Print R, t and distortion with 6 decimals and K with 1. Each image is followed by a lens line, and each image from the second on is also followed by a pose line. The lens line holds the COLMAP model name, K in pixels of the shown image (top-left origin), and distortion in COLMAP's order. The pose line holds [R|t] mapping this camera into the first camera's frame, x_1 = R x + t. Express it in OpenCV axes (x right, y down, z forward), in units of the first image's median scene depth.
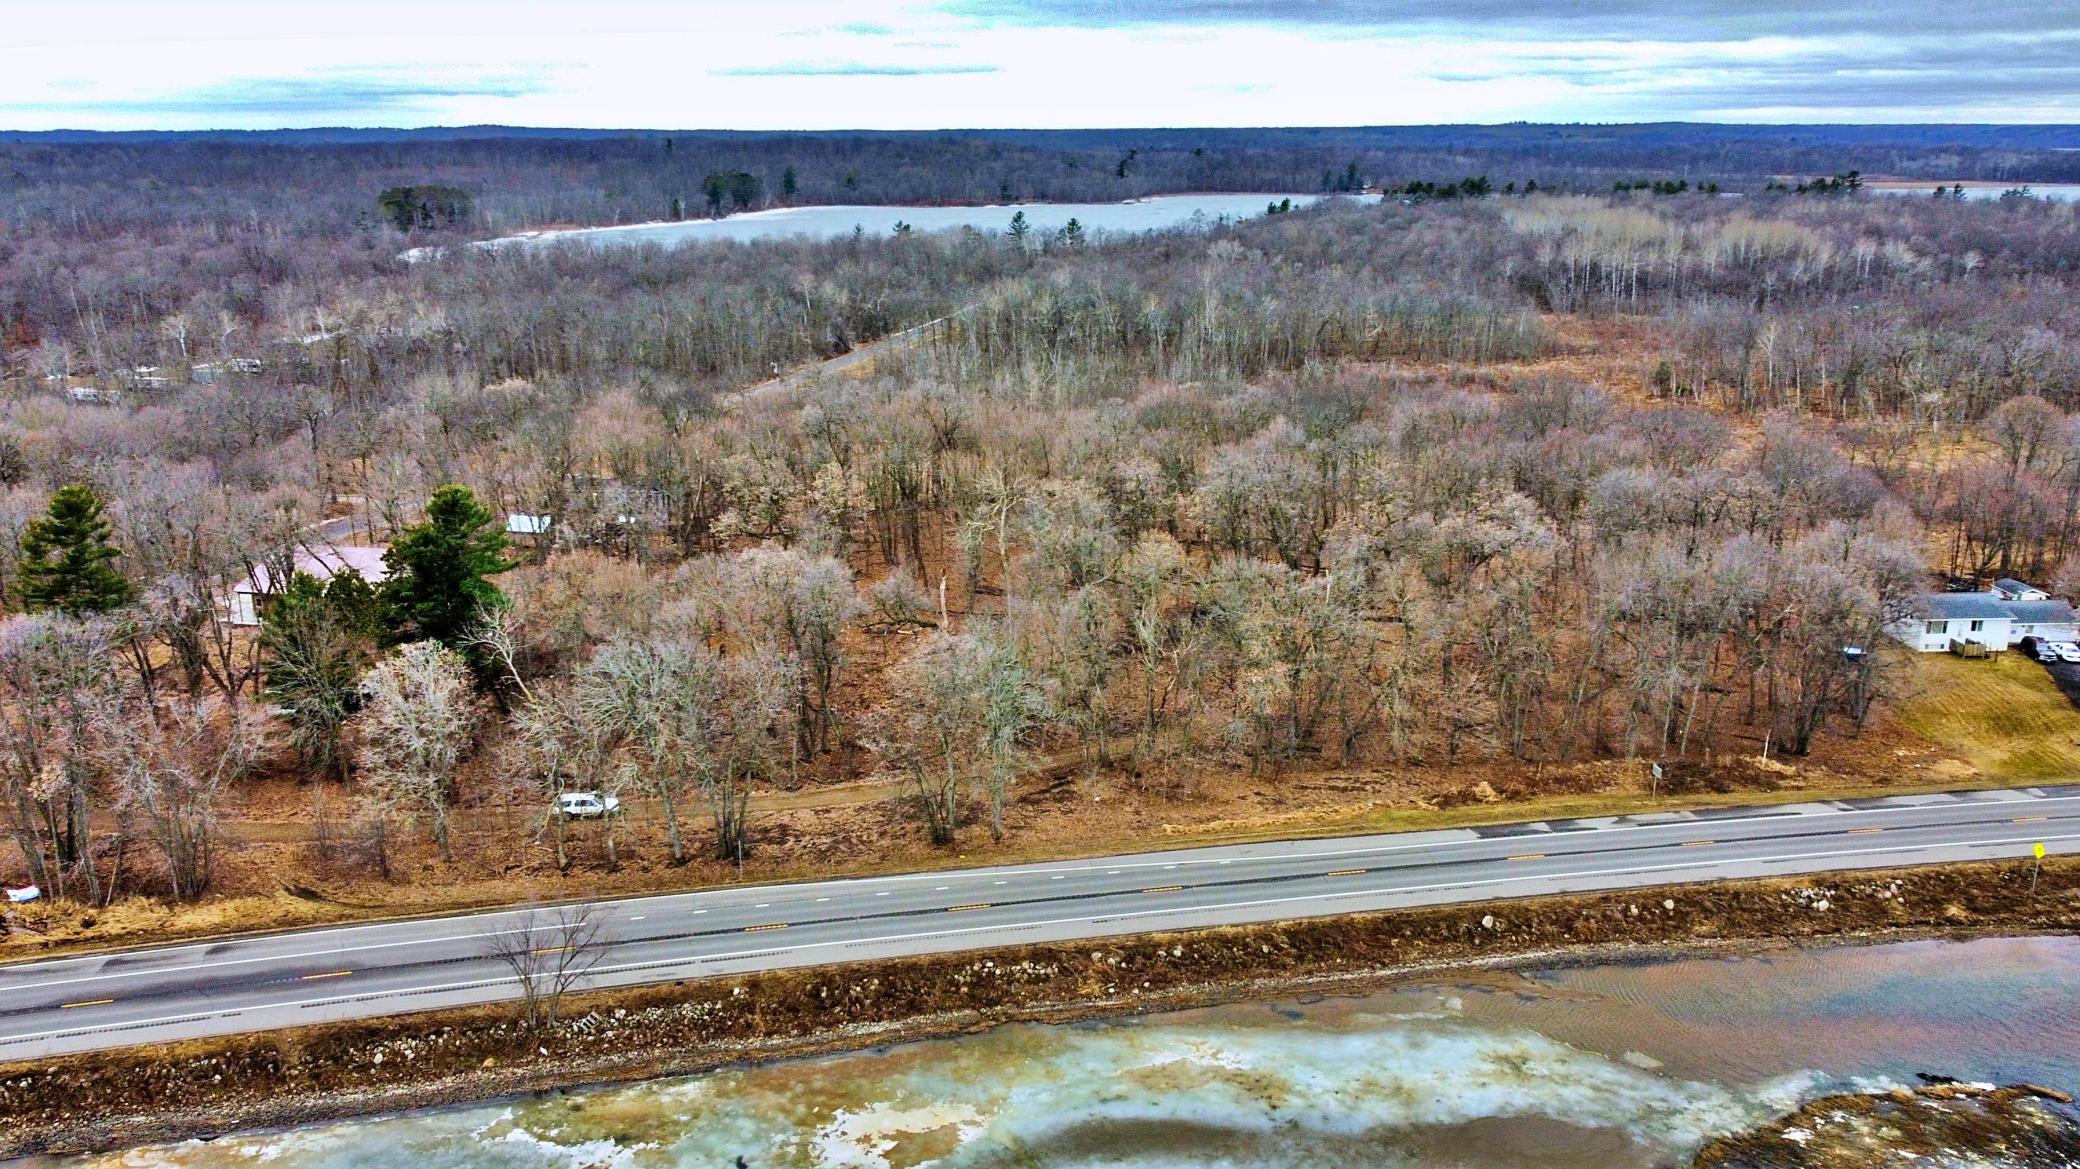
lens RADIAL K [[1662.5, 0, 1038.9], [0, 1662.5, 591.8], [0, 0, 1]] dist [0.003049, -0.006757]
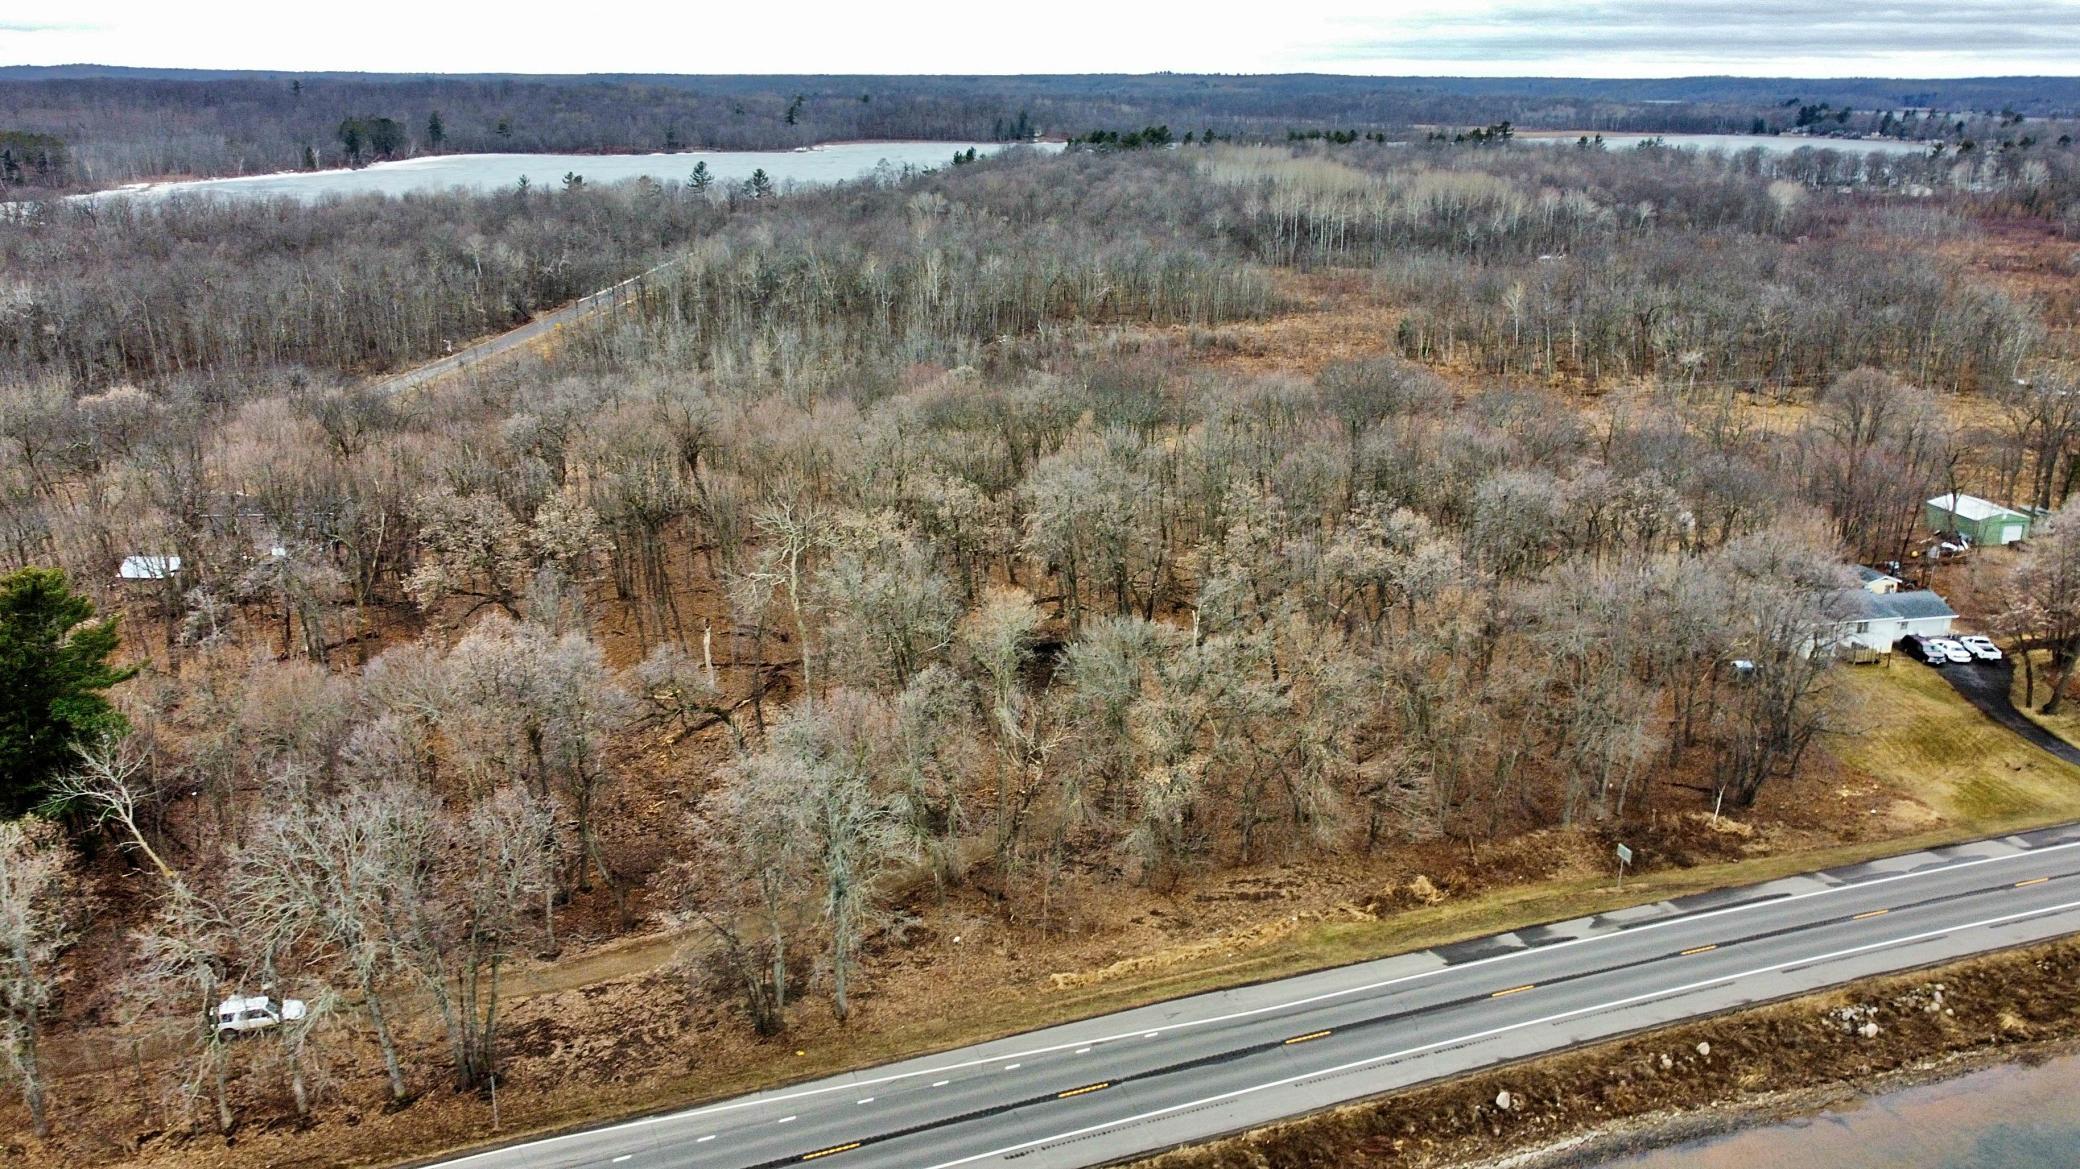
lens RADIAL K [[1662.5, 0, 1039.9], [0, 1662.5, 579.4], [0, 0, 1]] dist [0.003049, -0.006757]
pose [[0.981286, -0.047348, 0.186644, -0.054940], [0.043090, 0.998711, 0.026809, -0.053742], [-0.187673, -0.018265, 0.982062, 0.197578]]
